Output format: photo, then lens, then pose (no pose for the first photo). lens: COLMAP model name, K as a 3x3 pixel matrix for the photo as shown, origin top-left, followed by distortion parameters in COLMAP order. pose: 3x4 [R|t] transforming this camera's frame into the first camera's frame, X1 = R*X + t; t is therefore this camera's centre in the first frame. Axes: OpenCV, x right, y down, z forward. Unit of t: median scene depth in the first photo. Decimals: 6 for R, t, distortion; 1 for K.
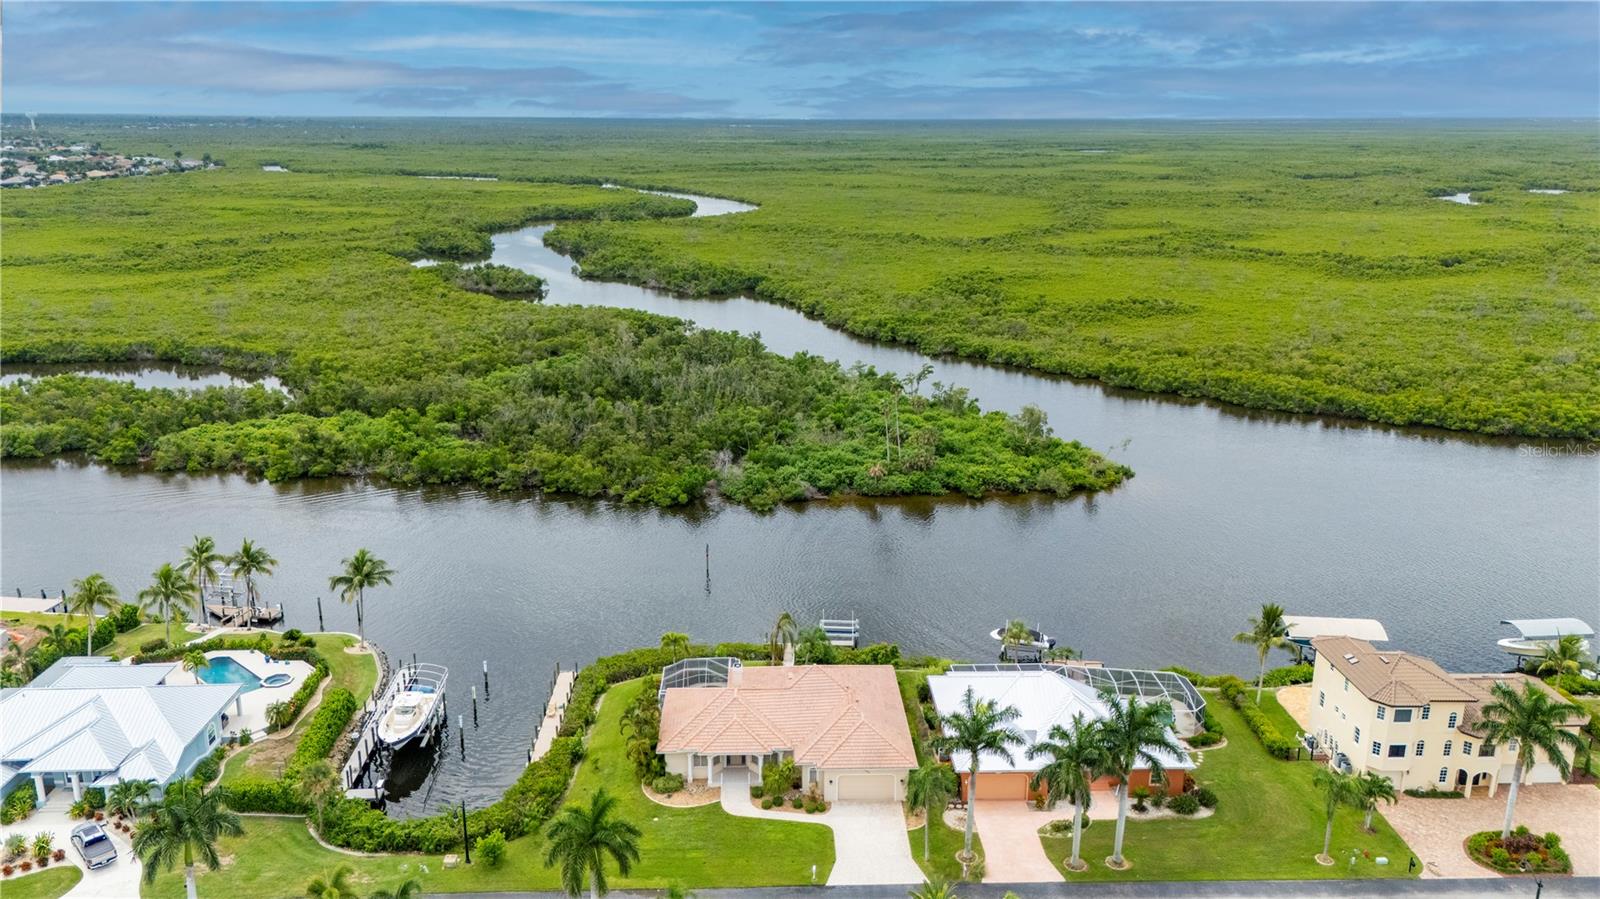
lens RADIAL K [[1185.6, 0, 795.5], [0, 1185.6, 452.2], [0, 0, 1]] dist [0.083834, -0.075900]
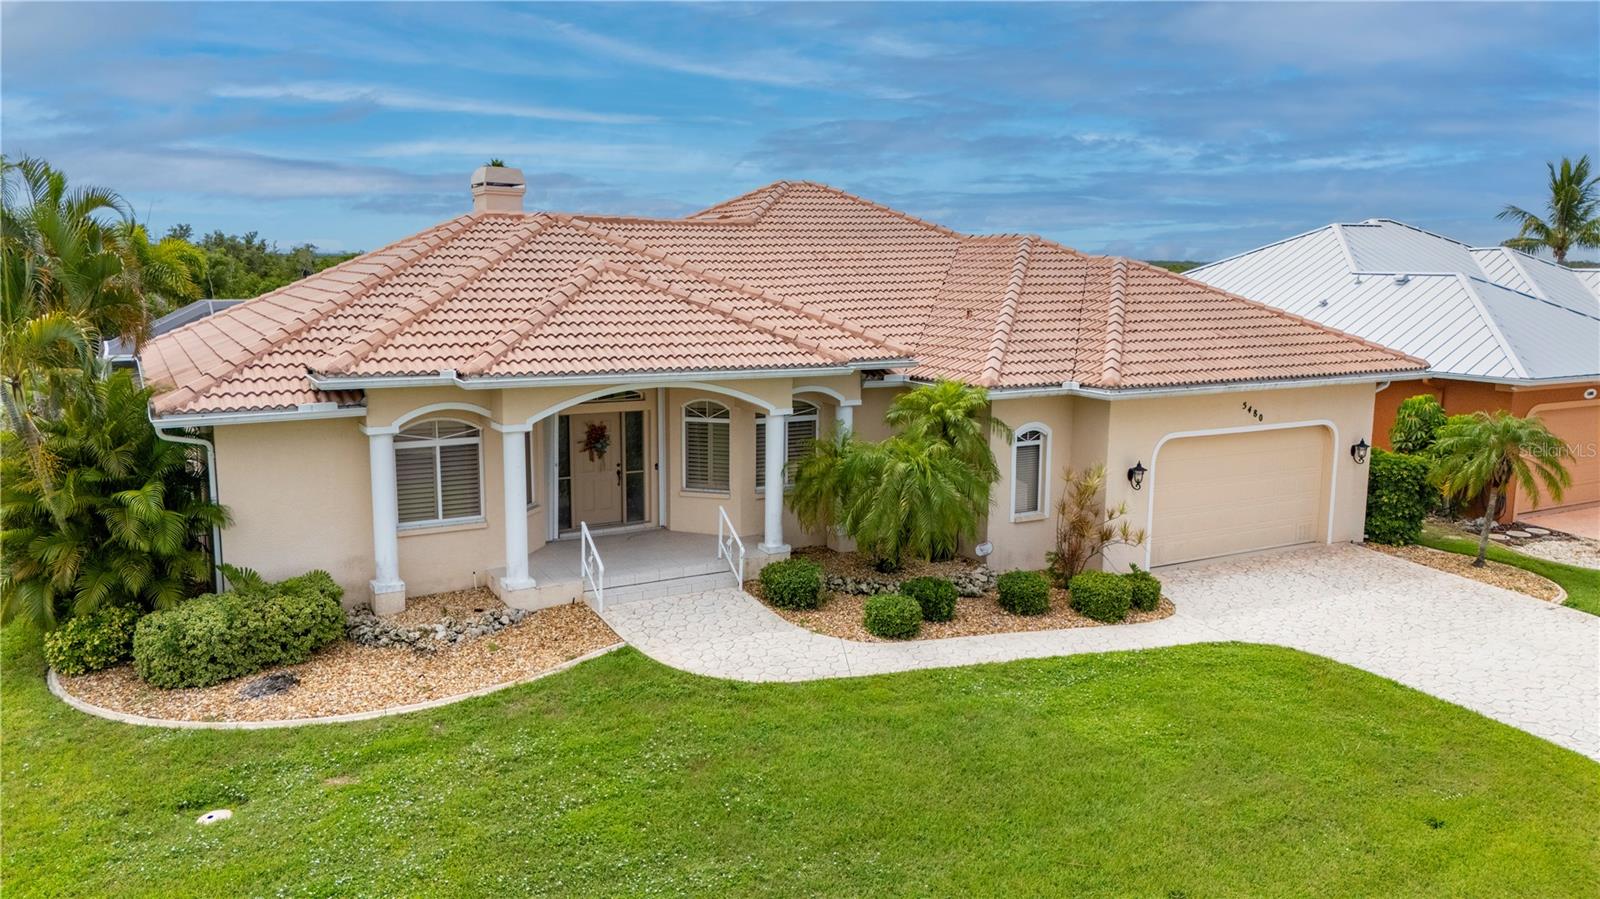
lens RADIAL K [[1185.6, 0, 795.5], [0, 1185.6, 452.2], [0, 0, 1]] dist [0.083834, -0.075900]
pose [[0.887689, -0.070363, 0.455035, -0.088624], [0.118530, 0.989869, -0.078165, 0.215634], [-0.444925, 0.123321, 0.887036, 0.644696]]
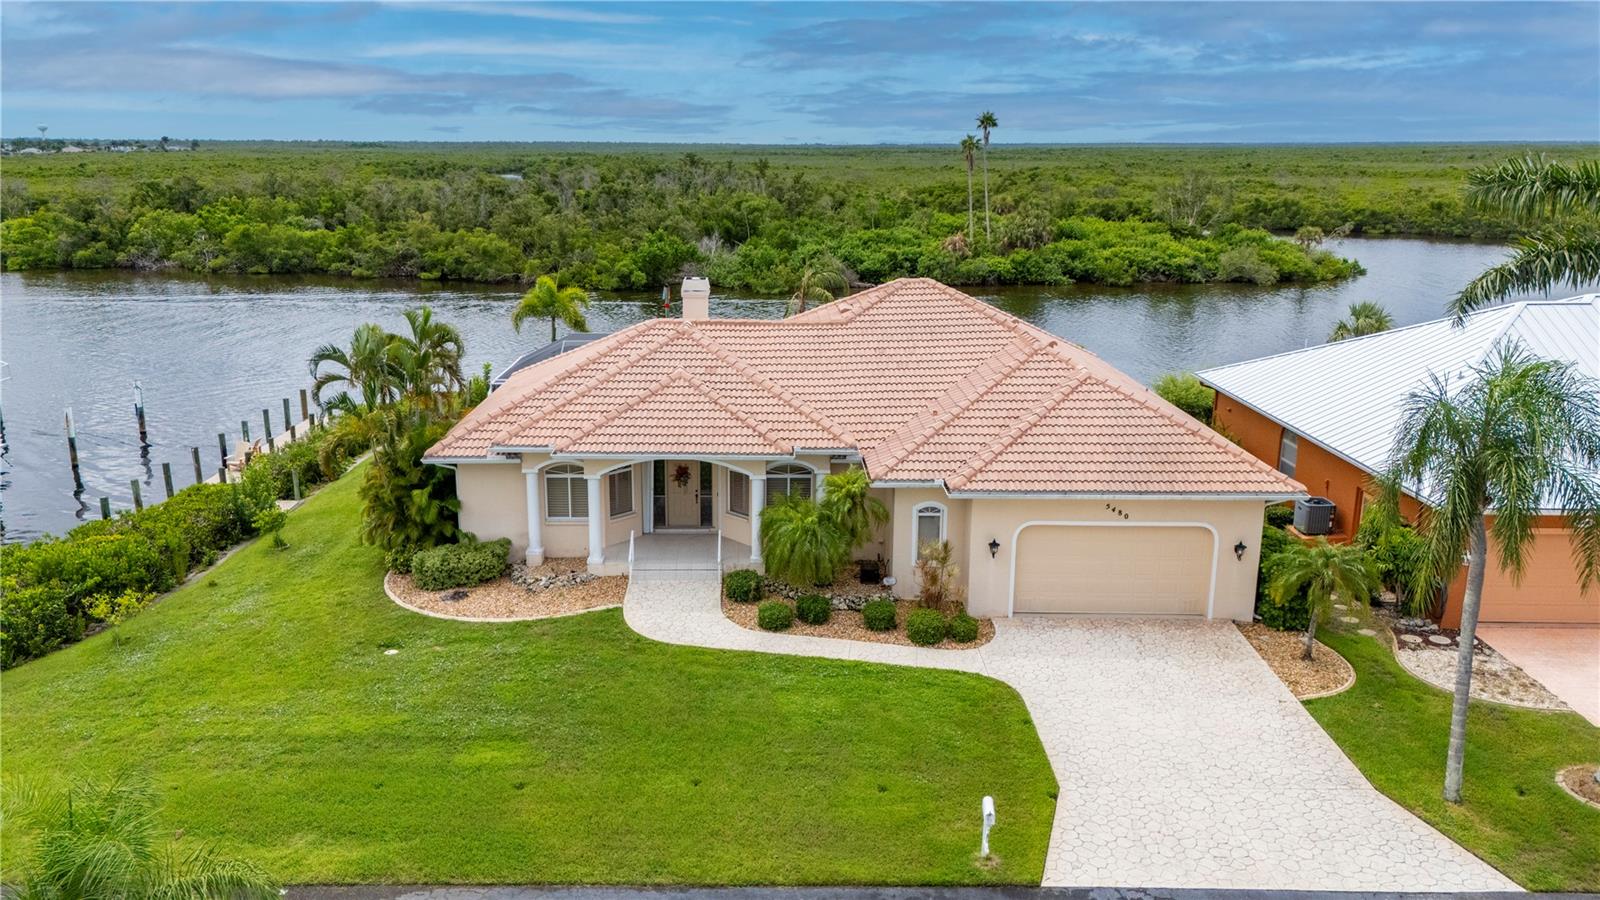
lens RADIAL K [[1211.8, 0, 754.4], [0, 1211.8, 449.7], [0, 0, 1]] dist [0.052859, -0.007188]
pose [[0.999140, 0.008988, -0.040482, -0.013367], [-0.009934, 0.999681, -0.023230, 0.198875], [0.040260, 0.023612, 0.998910, 0.533625]]
